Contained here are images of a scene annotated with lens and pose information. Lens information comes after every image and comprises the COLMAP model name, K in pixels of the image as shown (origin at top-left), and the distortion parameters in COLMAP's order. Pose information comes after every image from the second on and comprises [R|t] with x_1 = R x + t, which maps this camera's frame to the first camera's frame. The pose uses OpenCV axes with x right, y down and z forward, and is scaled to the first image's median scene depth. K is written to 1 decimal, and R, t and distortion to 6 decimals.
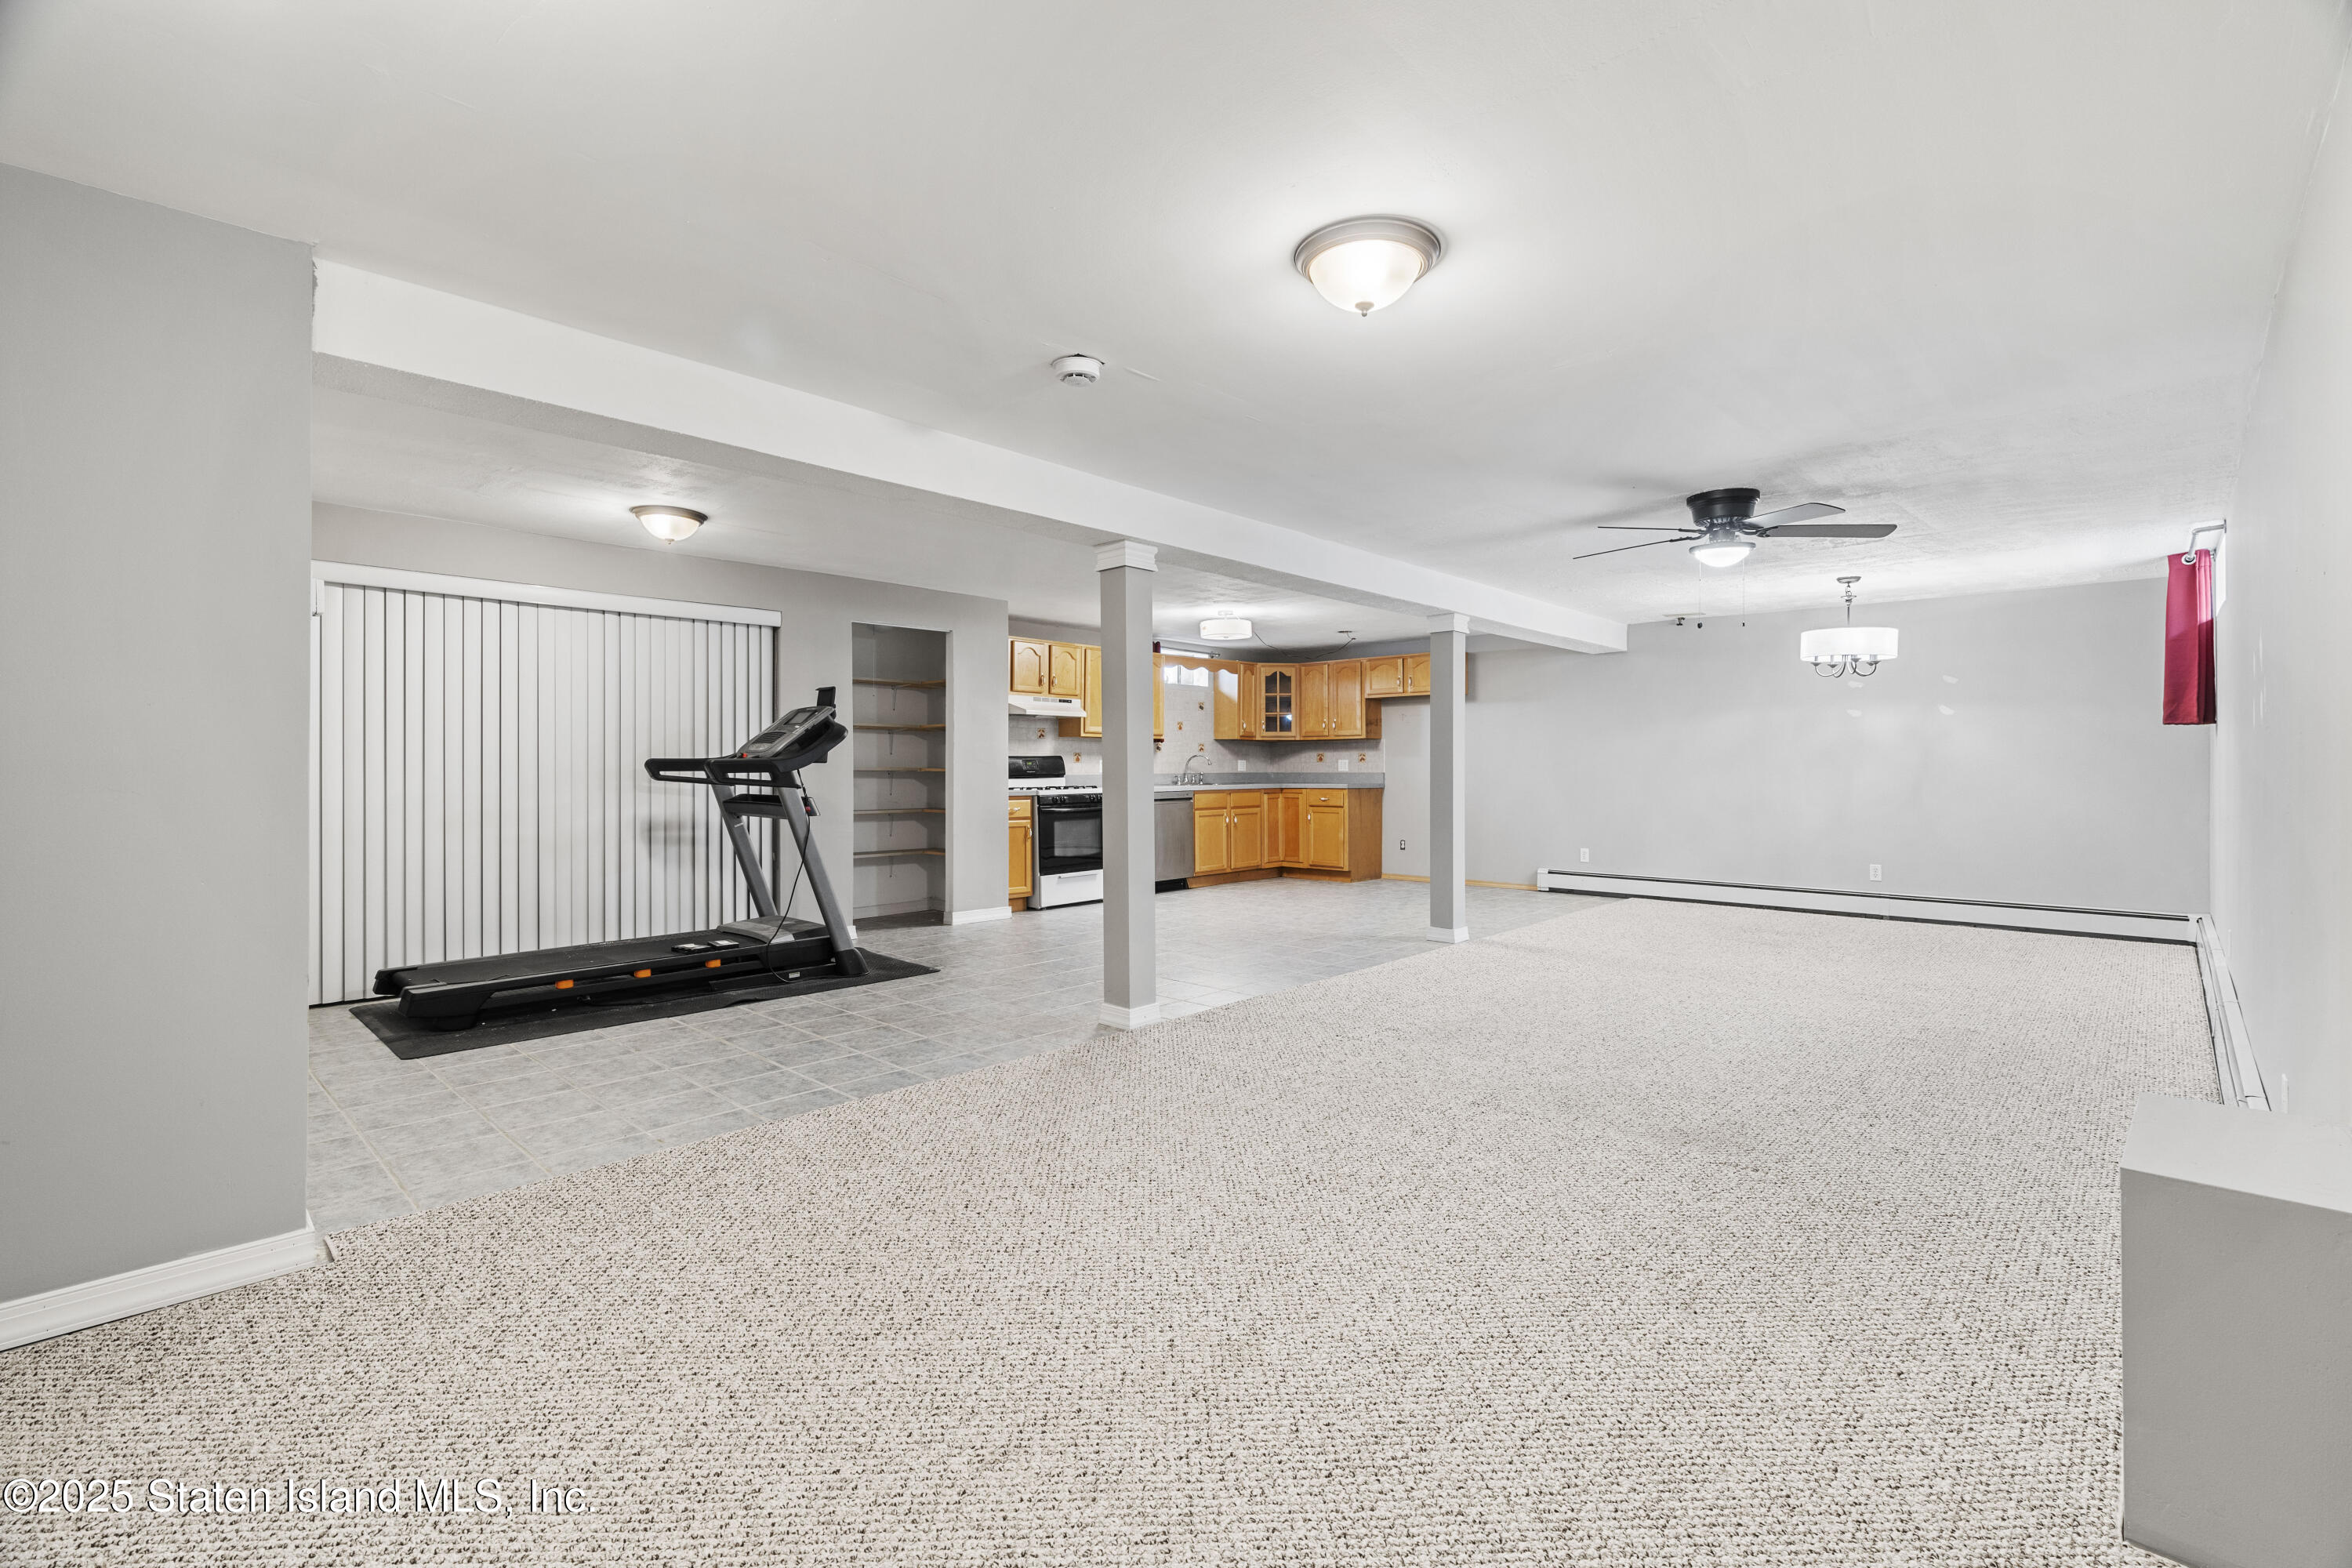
lens RADIAL K [[1054.6, 0, 1174.4], [0, 1054.6, 773.2], [0, 0, 1]] dist [-0.005885, 0.000671]
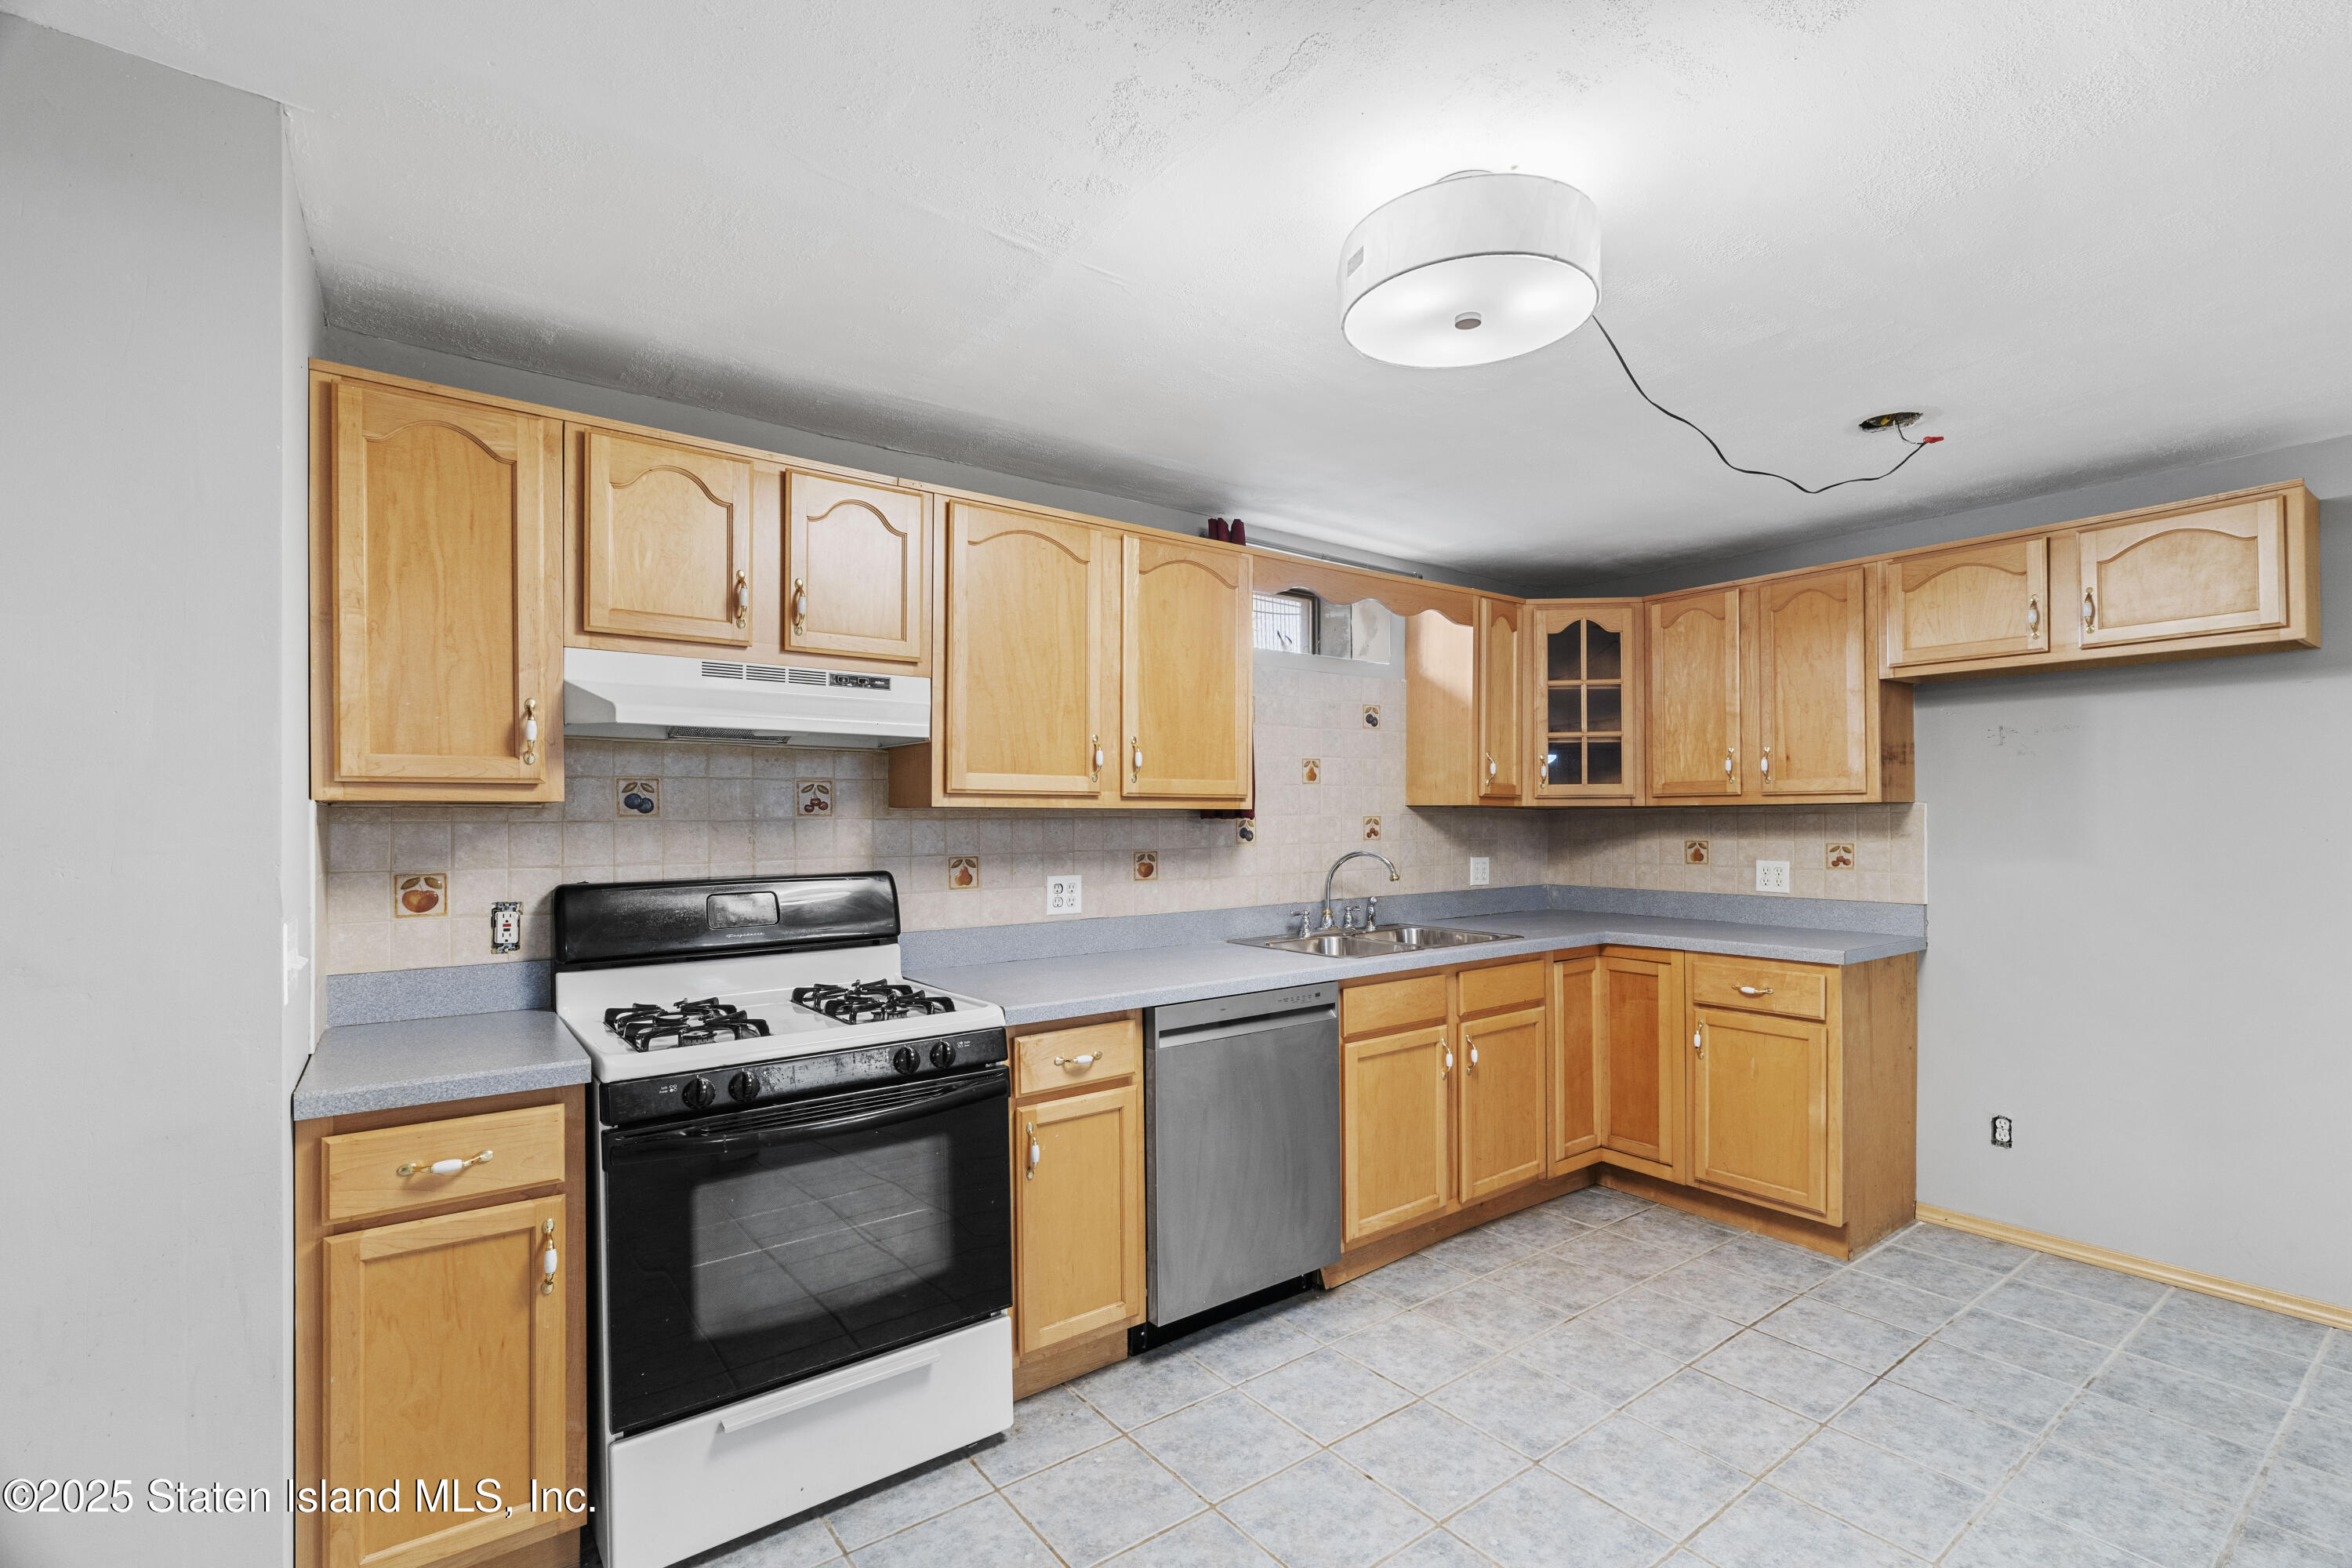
lens RADIAL K [[1054.6, 0, 1208.3], [0, 1054.6, 822.0], [0, 0, 1]] dist [-0.005885, 0.000671]
pose [[0.988422, -0.003731, -0.151683, 0.025084], [0.003136, 0.999986, -0.004165, -0.025675], [0.151696, 0.003641, 0.988420, 0.633169]]
